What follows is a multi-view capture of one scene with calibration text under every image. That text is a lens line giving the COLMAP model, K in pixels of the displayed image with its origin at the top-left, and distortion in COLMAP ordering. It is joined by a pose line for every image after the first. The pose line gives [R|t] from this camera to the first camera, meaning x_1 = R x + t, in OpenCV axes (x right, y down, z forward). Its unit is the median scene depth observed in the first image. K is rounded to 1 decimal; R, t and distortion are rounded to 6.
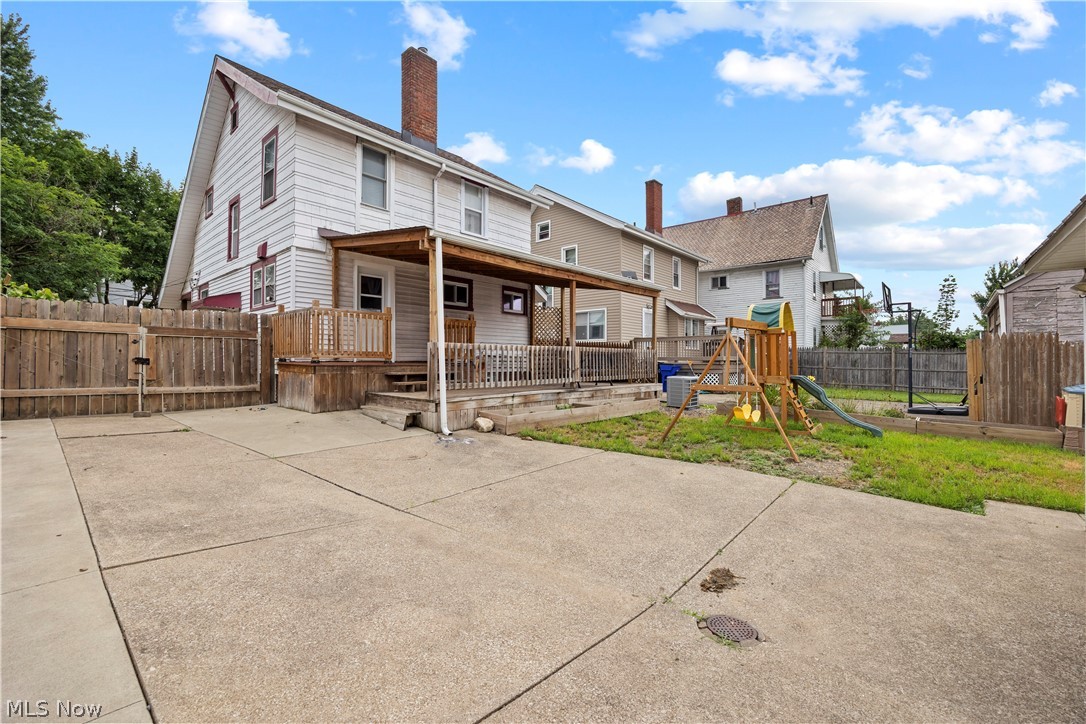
lens RADIAL K [[477.8, 0, 543.0], [0, 477.8, 362.0], [0, 0, 1]] dist [-0.000865, -0.000061]
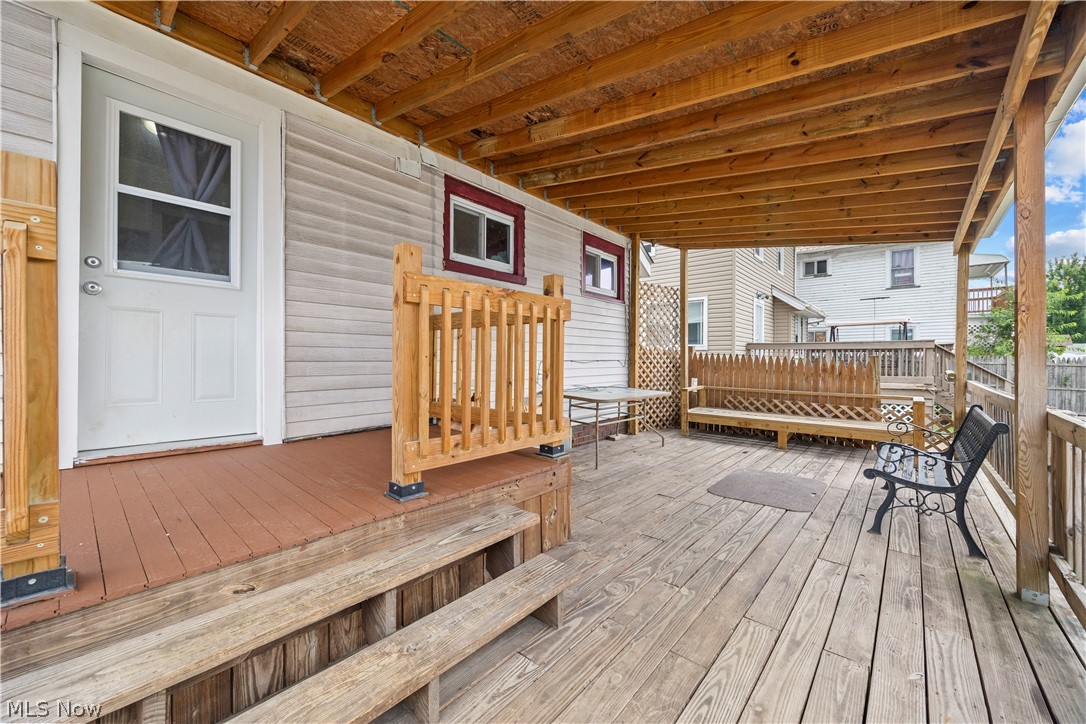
lens RADIAL K [[412.1, 0, 543.0], [0, 412.1, 362.0], [0, 0, 1]] dist [-0.006009, -0.000229]
pose [[0.999852, -0.000746, 0.017199, -0.130354], [0.000590, 0.999959, 0.009060, -0.041859], [-0.017205, -0.009049, 0.999811, 0.617261]]
